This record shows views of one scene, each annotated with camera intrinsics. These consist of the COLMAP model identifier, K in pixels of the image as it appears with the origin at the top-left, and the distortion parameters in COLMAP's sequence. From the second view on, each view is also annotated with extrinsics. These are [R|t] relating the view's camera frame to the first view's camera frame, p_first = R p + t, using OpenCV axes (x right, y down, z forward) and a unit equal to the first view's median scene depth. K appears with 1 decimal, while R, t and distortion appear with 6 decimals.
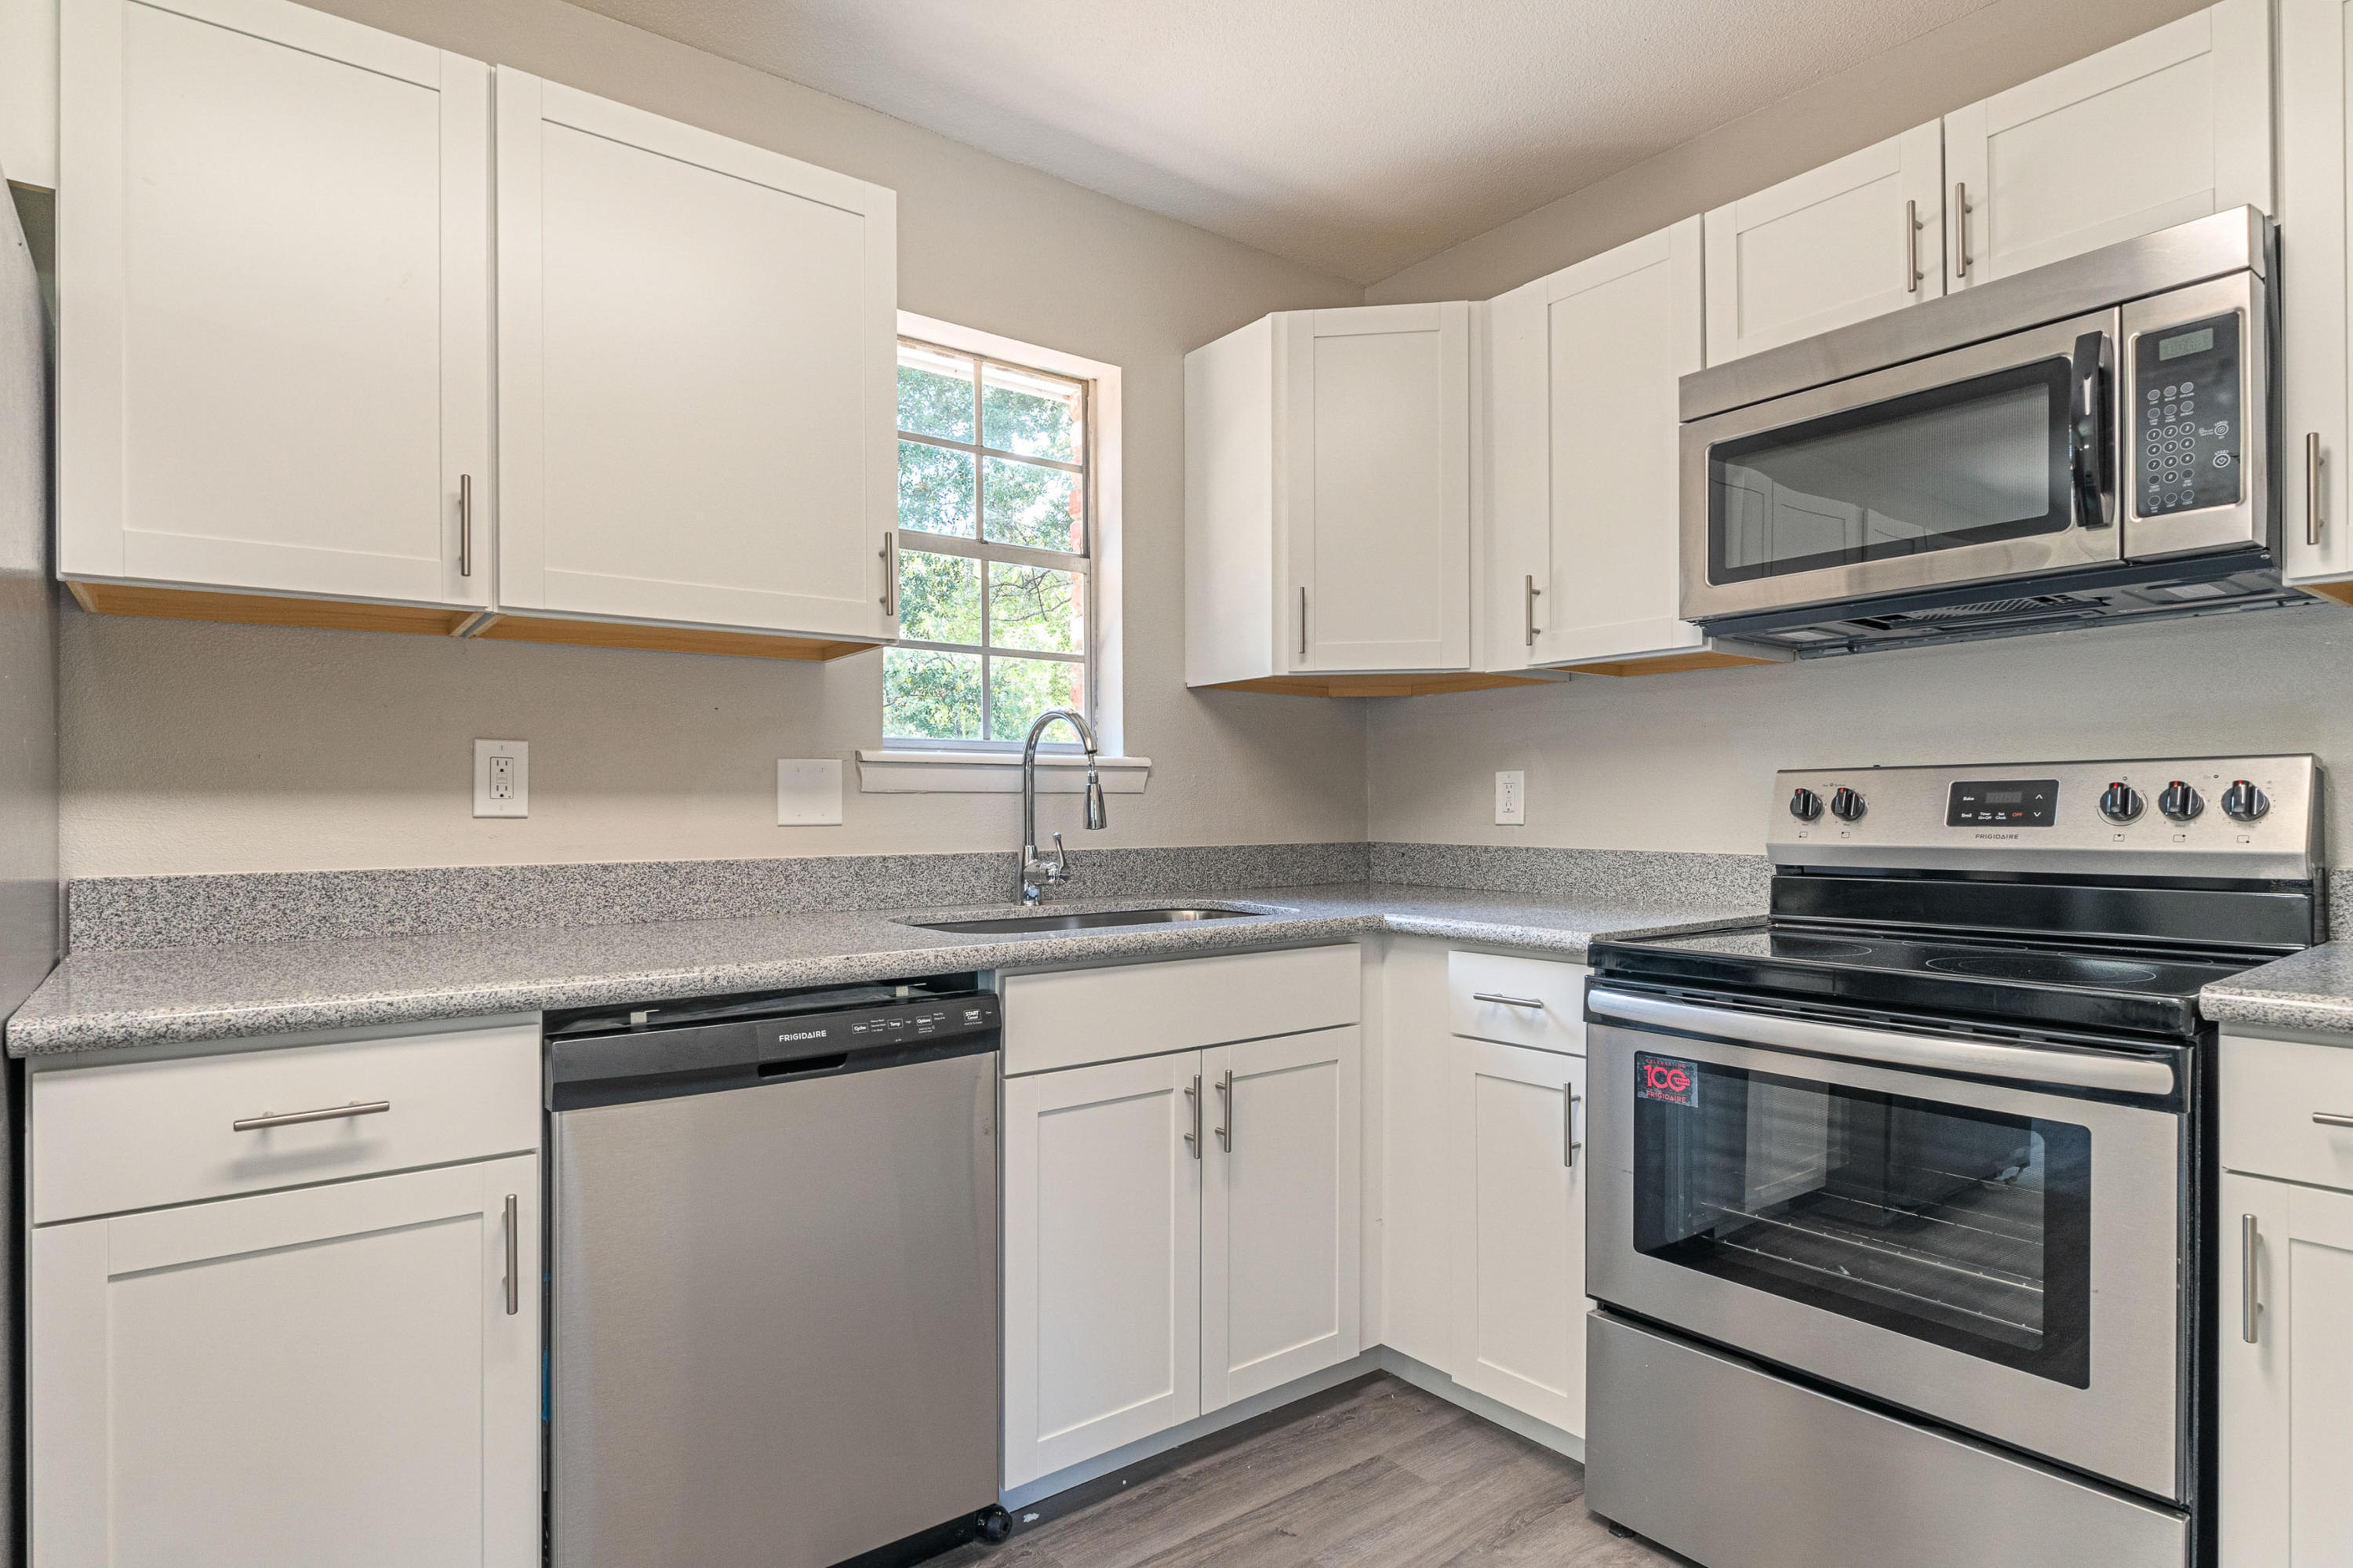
lens RADIAL K [[1248.4, 0, 1176.1], [0, 1248.4, 810.3], [0, 0, 1]] dist [-0.002744, -0.001815]
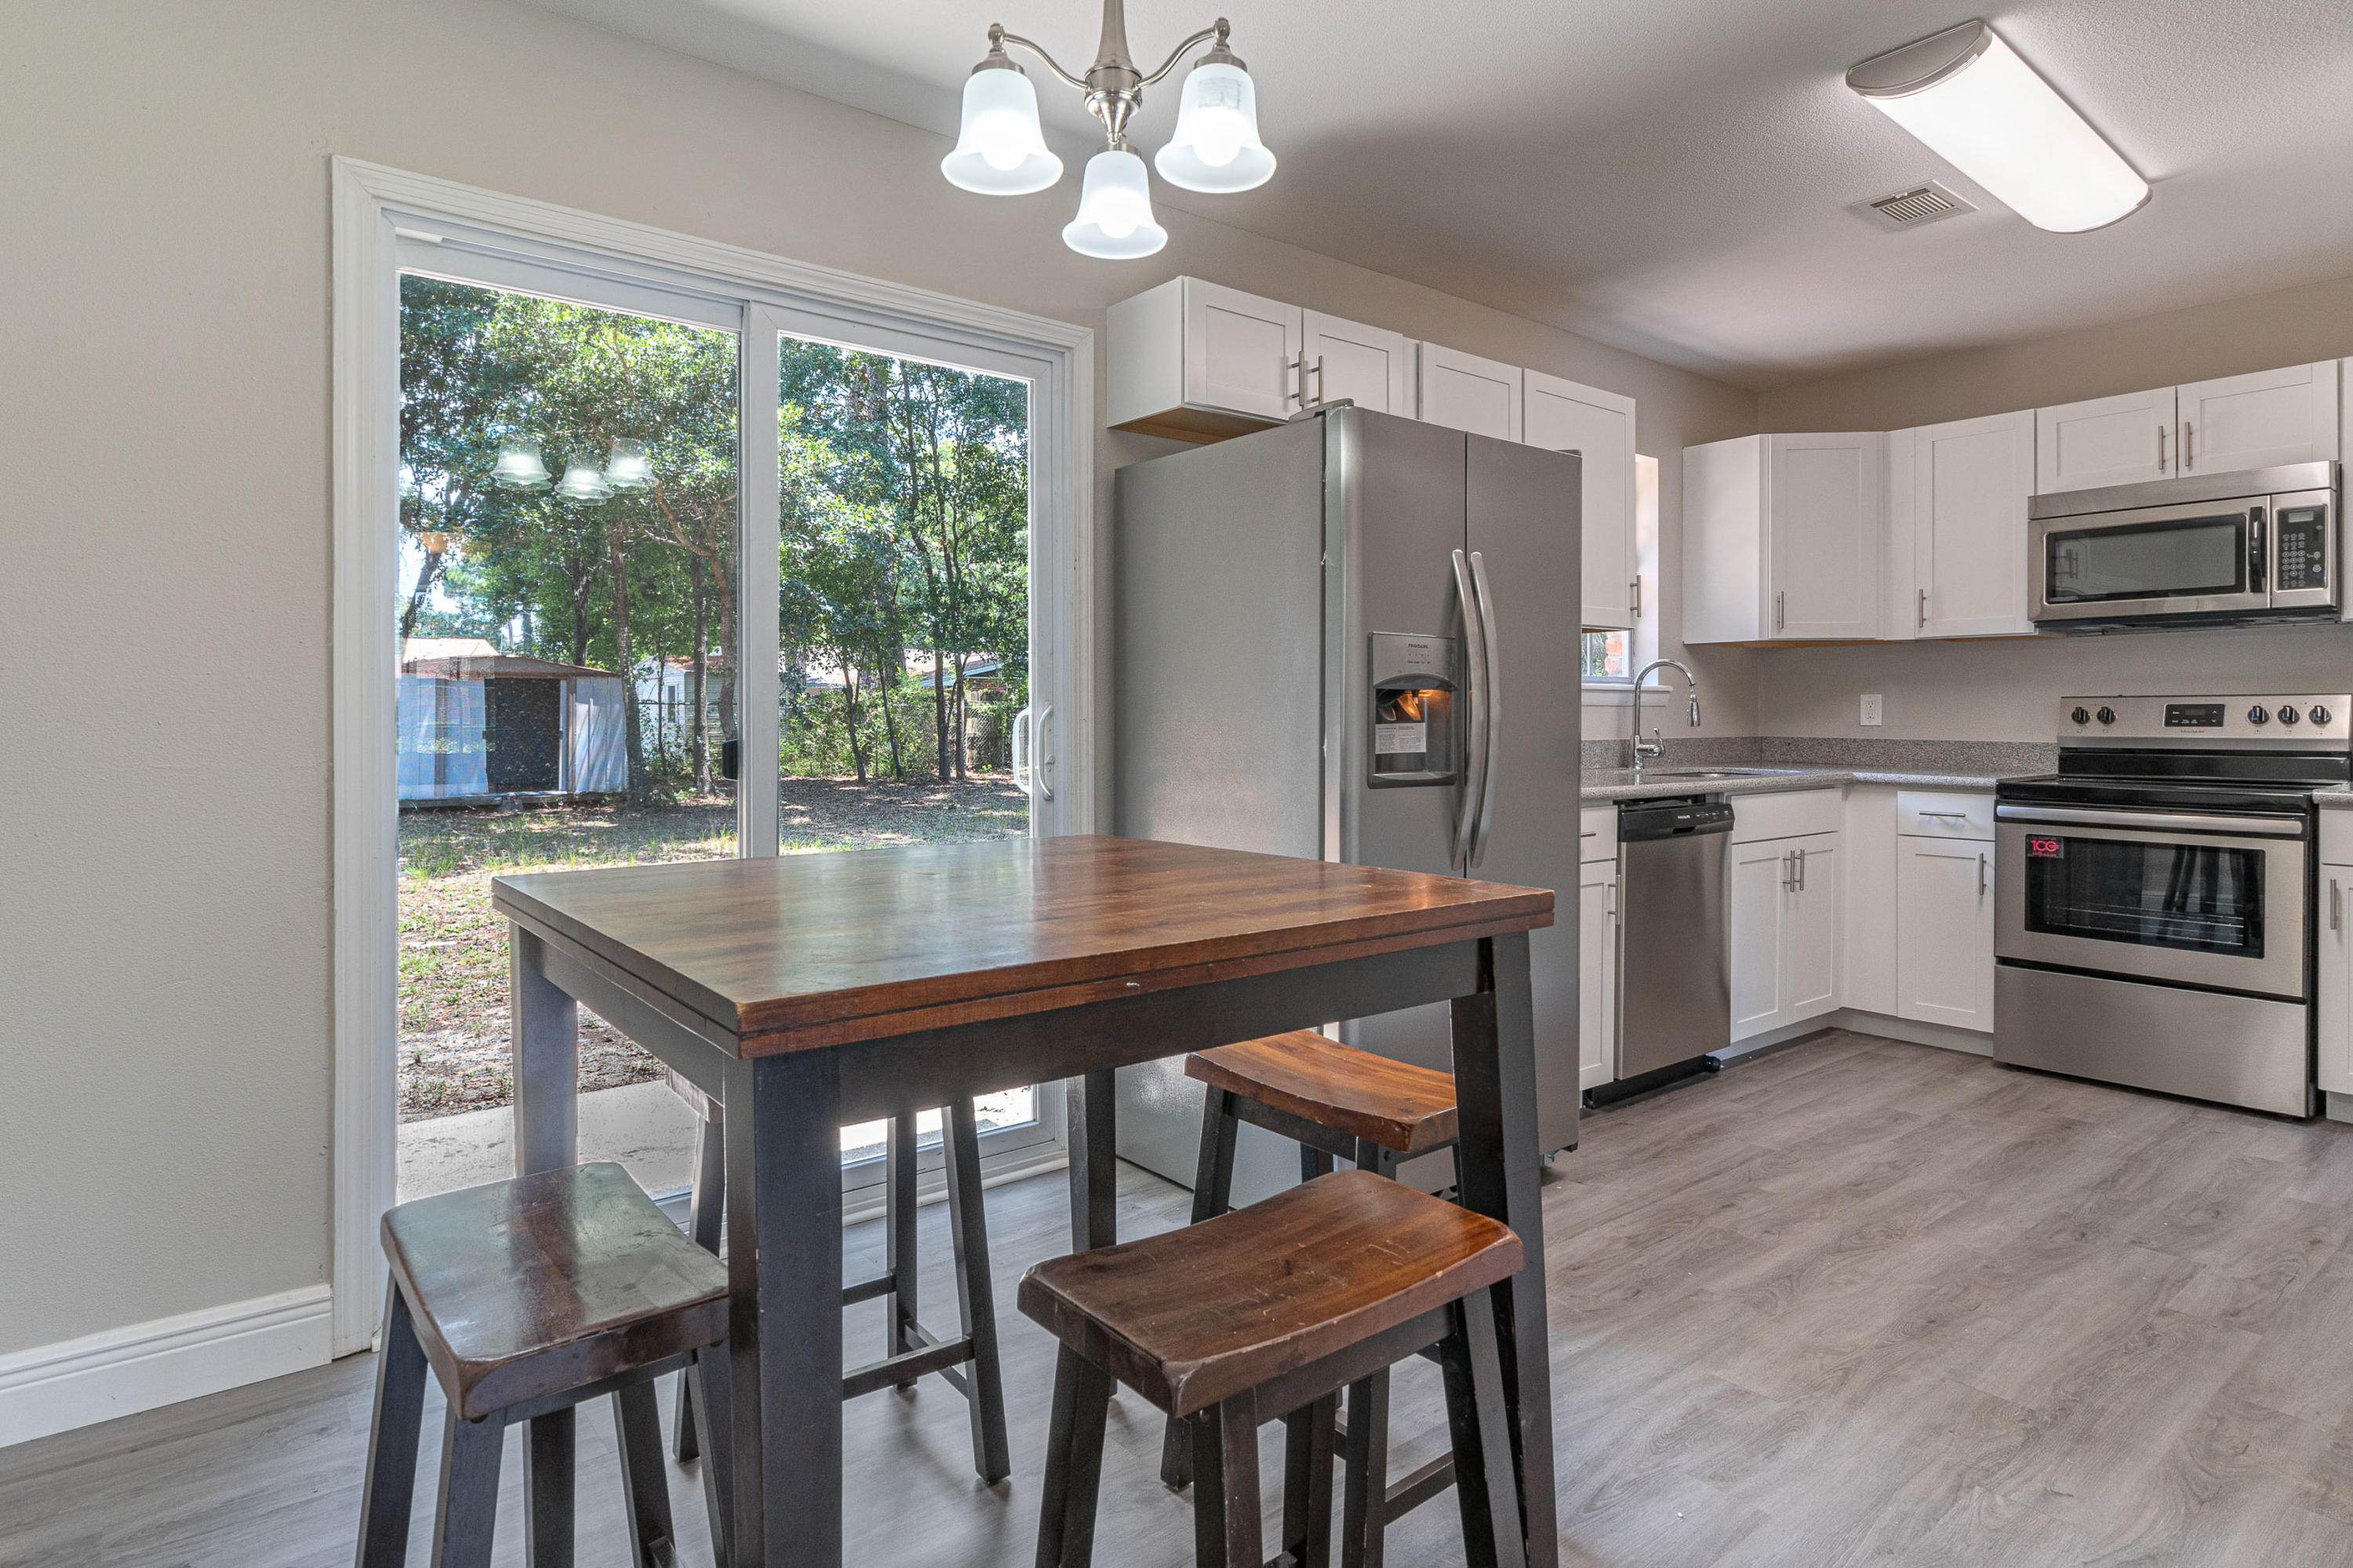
lens RADIAL K [[1276.4, 0, 1170.4], [0, 1276.4, 719.0], [0, 0, 1]] dist [-0.000843, -0.000779]
pose [[0.999813, 0.005040, 0.018660, -1.031706], [-0.005095, 0.999983, 0.002907, 0.002578], [-0.018645, -0.003002, 0.999822, -1.029873]]
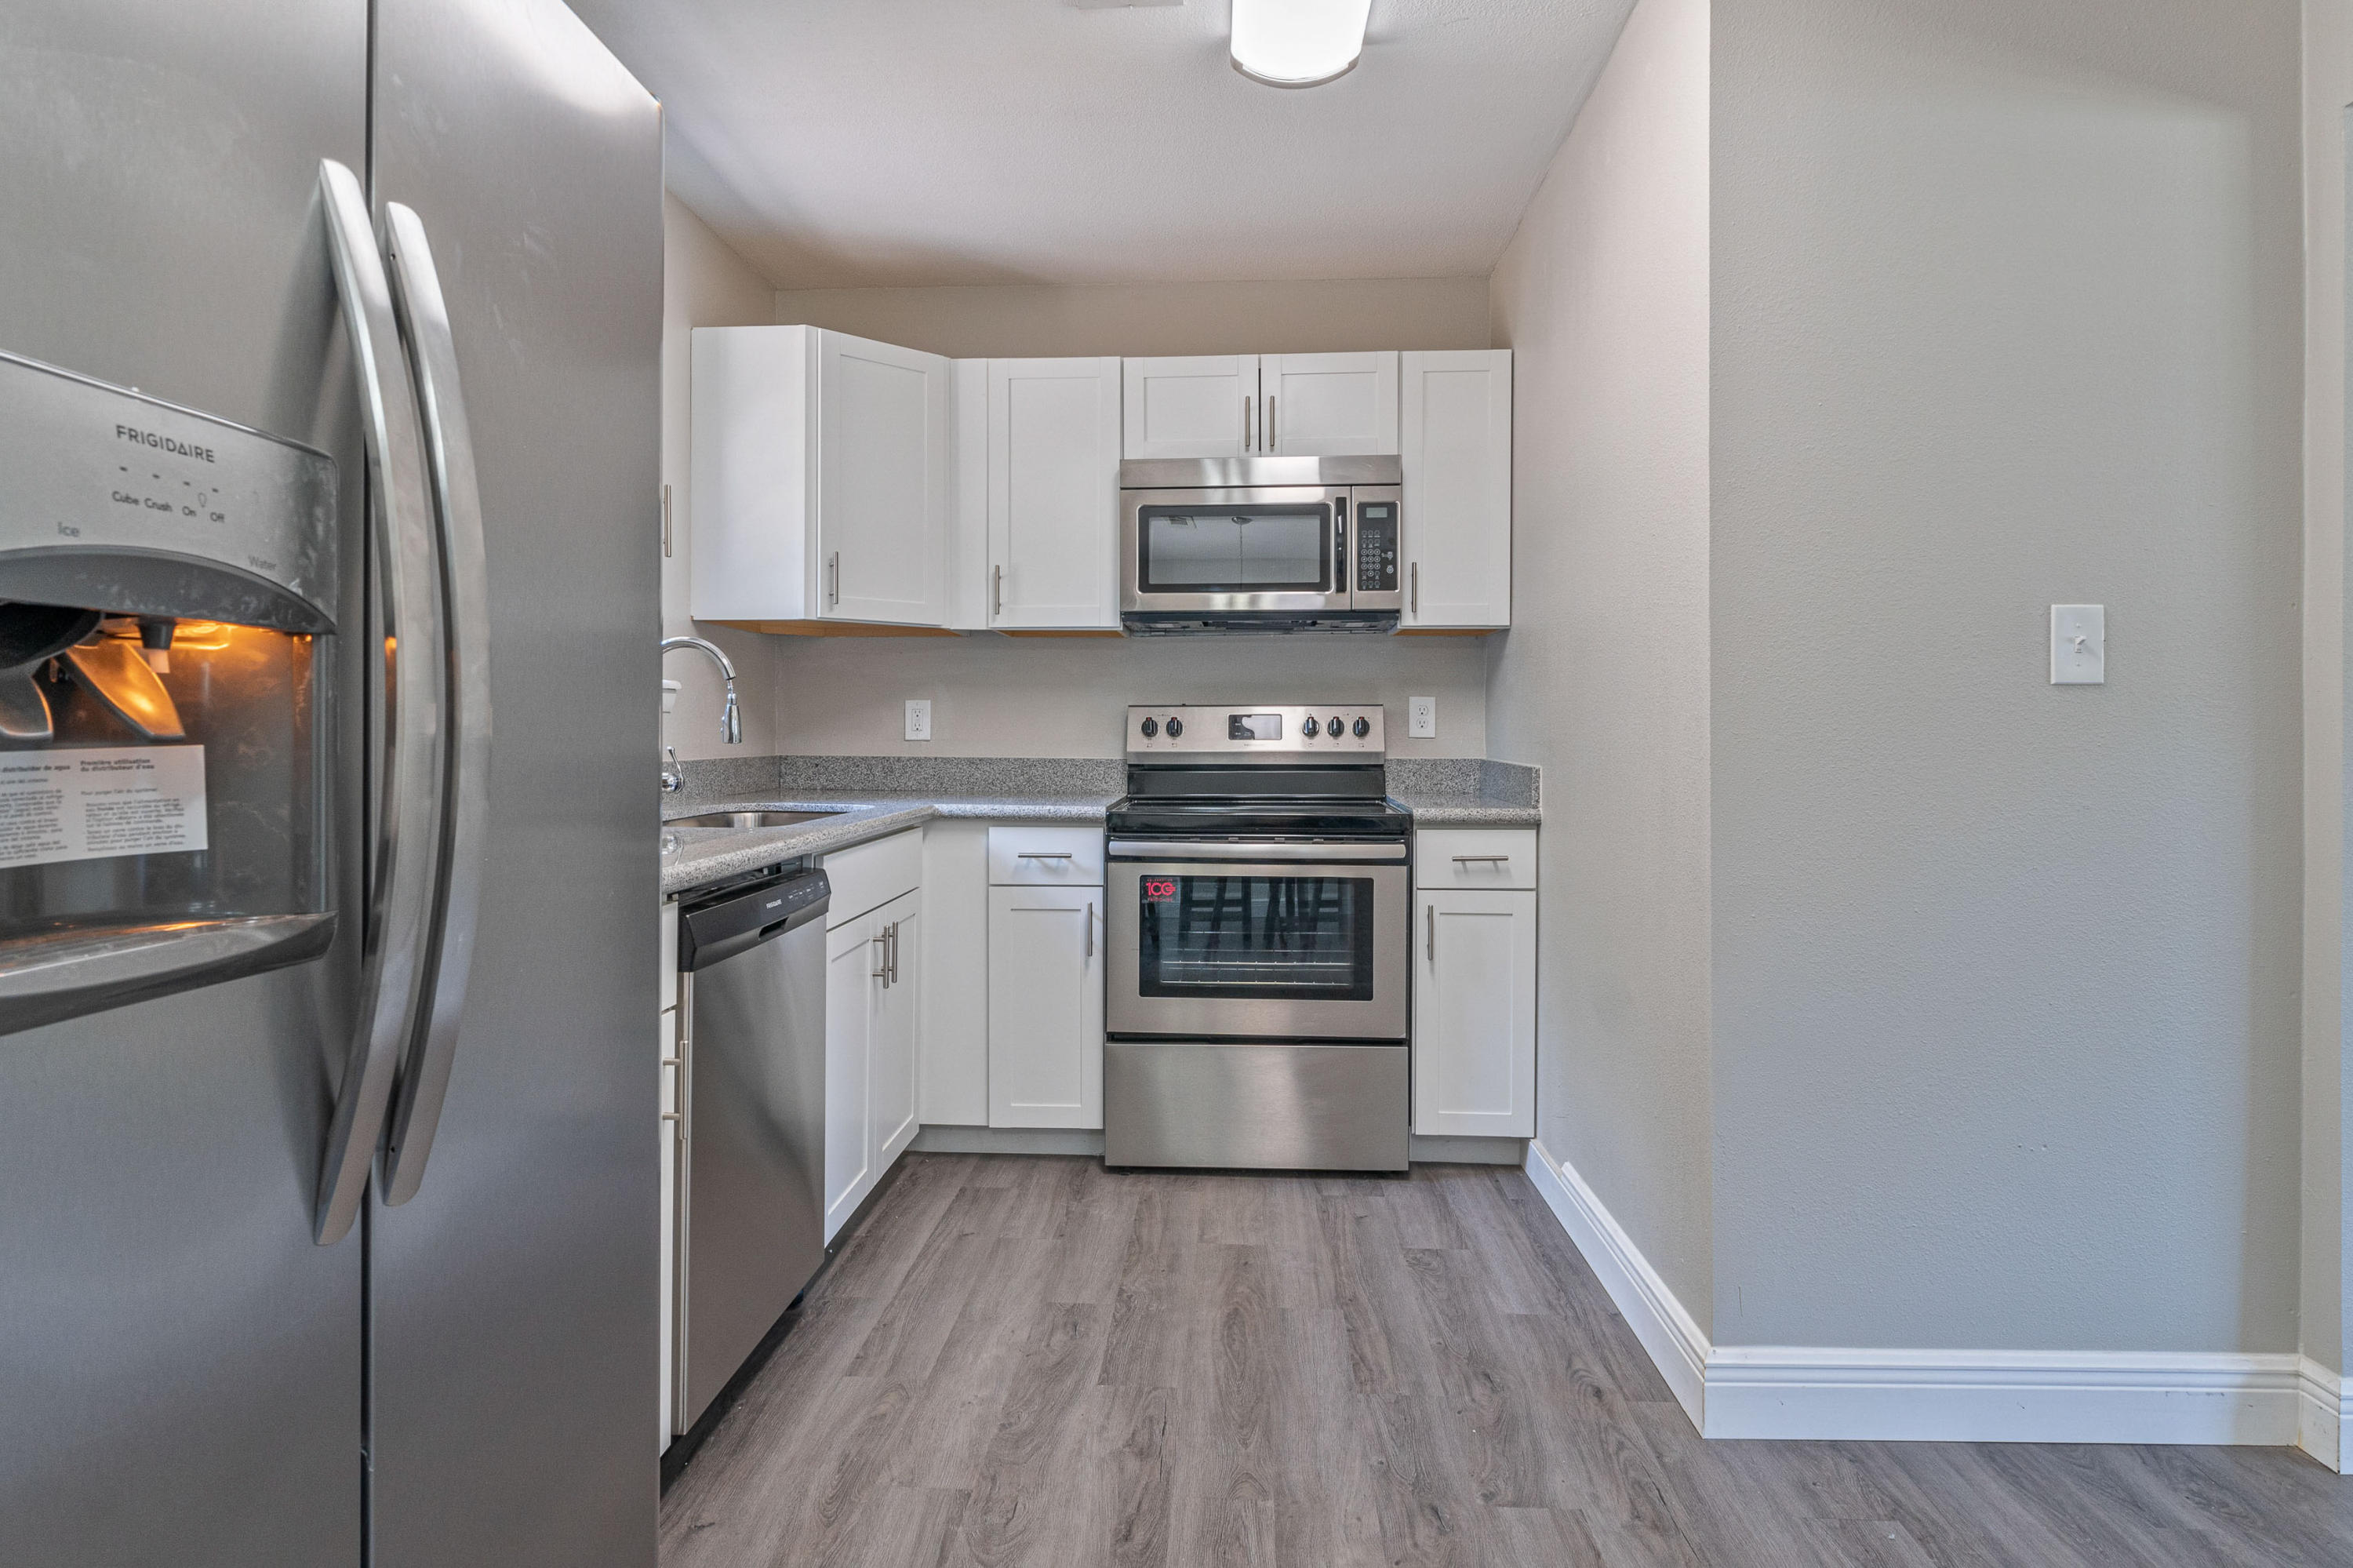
lens RADIAL K [[1262.9, 0, 1165.6], [0, 1262.9, 729.8], [0, 0, 1]] dist [-0.002994, -0.000424]
pose [[0.655905, 0.005069, 0.754827, -0.825229], [-0.004472, 0.999986, -0.002829, 0.004231], [-0.754830, -0.001520, 0.655918, -0.115280]]
